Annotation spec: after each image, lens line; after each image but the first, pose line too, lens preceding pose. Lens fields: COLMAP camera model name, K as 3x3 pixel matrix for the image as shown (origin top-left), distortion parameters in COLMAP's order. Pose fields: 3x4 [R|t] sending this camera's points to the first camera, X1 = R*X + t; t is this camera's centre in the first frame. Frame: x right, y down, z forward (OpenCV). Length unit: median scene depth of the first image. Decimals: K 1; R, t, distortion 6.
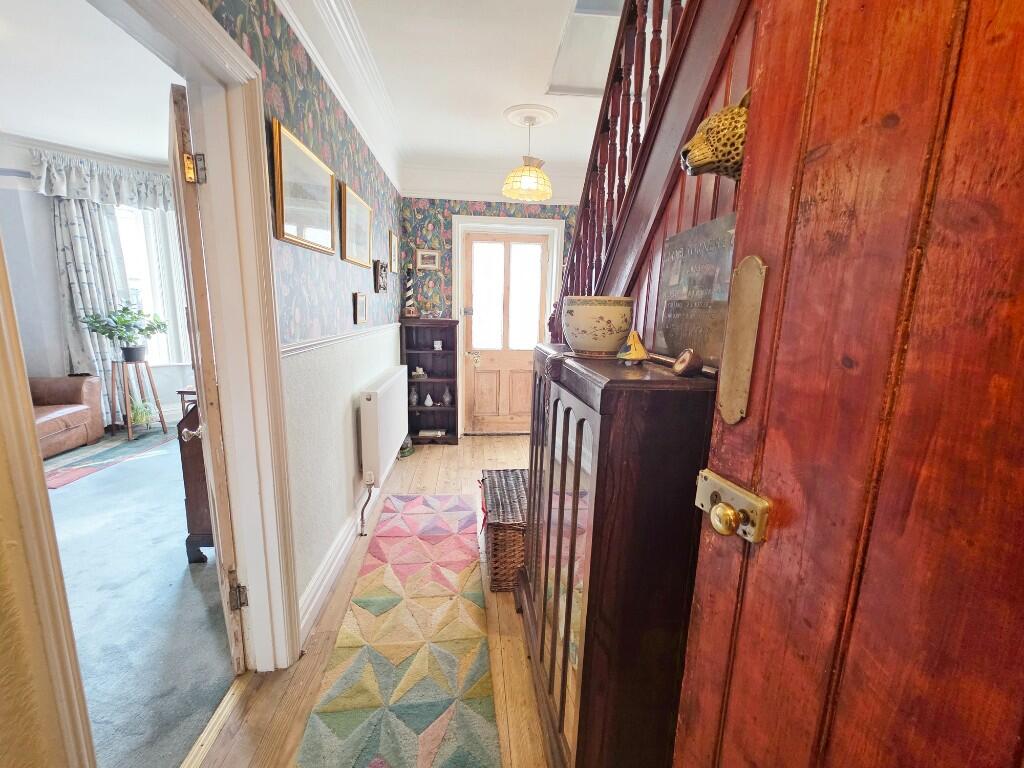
lens RADIAL K [[412.0, 0, 512.0], [0, 412.0, 384.0], [0, 0, 1]] dist [0.000473, -0.000252]
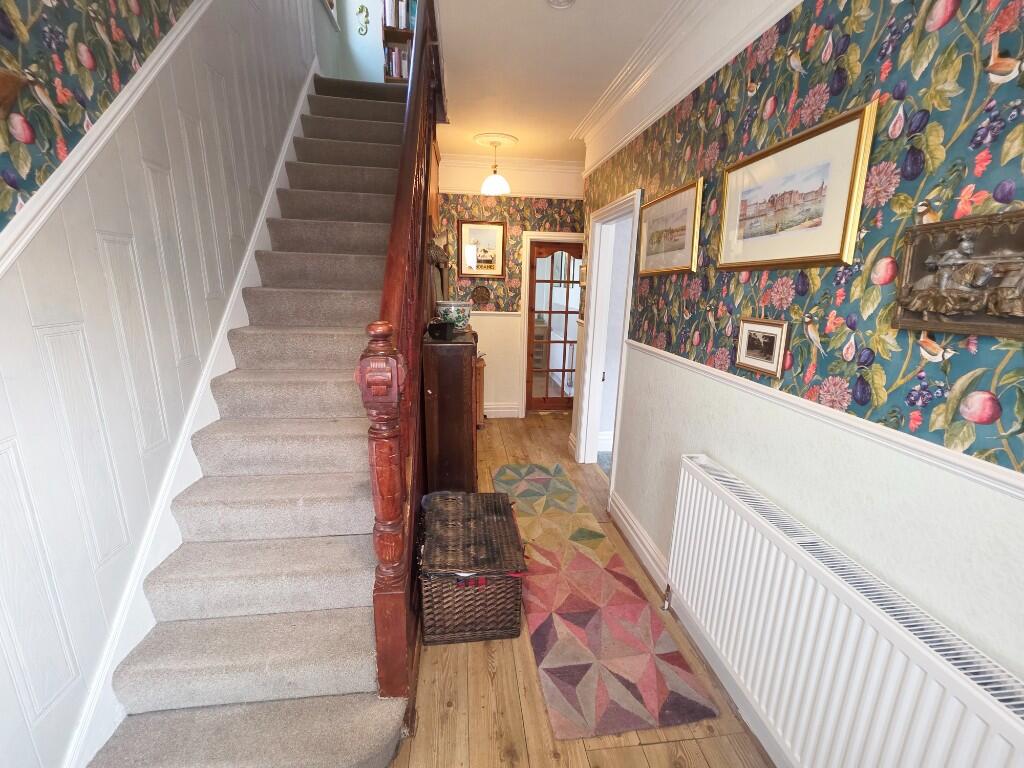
lens RADIAL K [[412.0, 0, 512.0], [0, 412.0, 384.0], [0, 0, 1]] dist [0.000473, -0.000252]
pose [[-0.998410, -0.044643, -0.034407, -0.011406], [-0.054747, 0.913260, 0.403681, -0.333796], [0.013401, 0.404923, -0.914253, 1.491665]]
